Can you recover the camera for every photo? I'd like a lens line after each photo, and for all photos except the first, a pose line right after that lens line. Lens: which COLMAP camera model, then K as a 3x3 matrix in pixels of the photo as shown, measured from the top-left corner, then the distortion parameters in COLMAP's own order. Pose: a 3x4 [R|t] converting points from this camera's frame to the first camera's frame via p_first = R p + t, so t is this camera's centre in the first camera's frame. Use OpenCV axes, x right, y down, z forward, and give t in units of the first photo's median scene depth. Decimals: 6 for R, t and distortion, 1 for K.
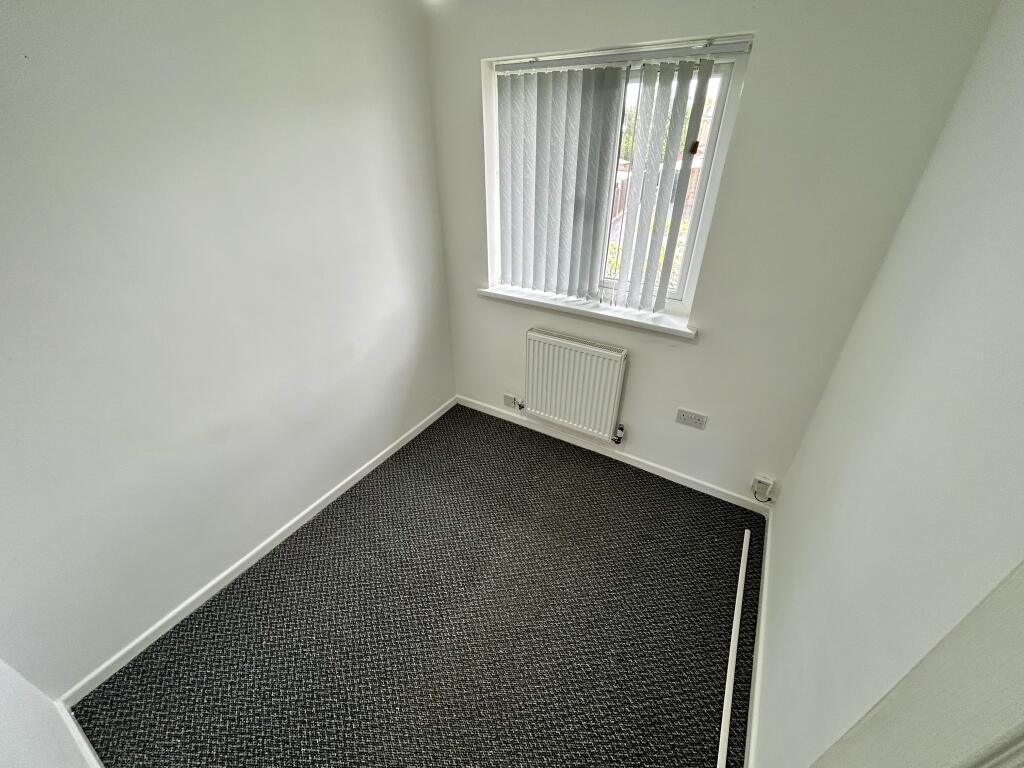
lens RADIAL K [[413.4, 0, 508.6], [0, 413.4, 382.3], [0, 0, 1]] dist [-0.003472, 0.000621]
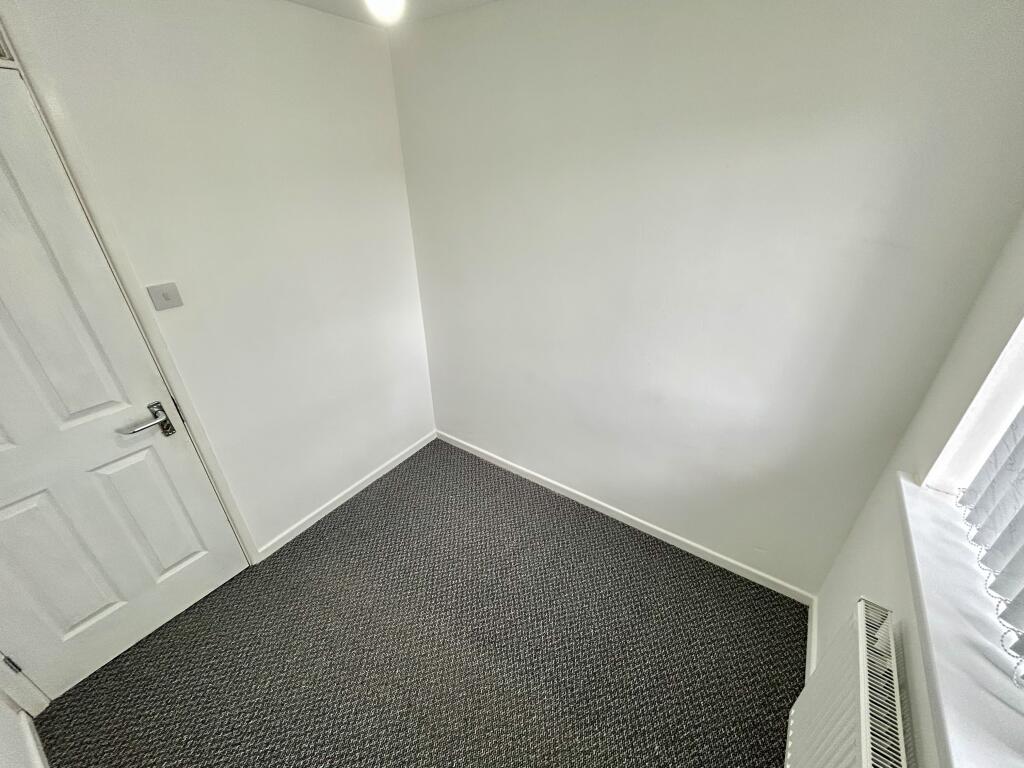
lens RADIAL K [[413.4, 0, 511.7], [0, 413.4, 383.8], [0, 0, 1]] dist [-0.003472, 0.000621]
pose [[-0.061220, 0.477936, -0.876259, 0.403661], [-0.511736, 0.738713, 0.438668, -0.344228], [0.856959, 0.475268, 0.199353, 0.575074]]
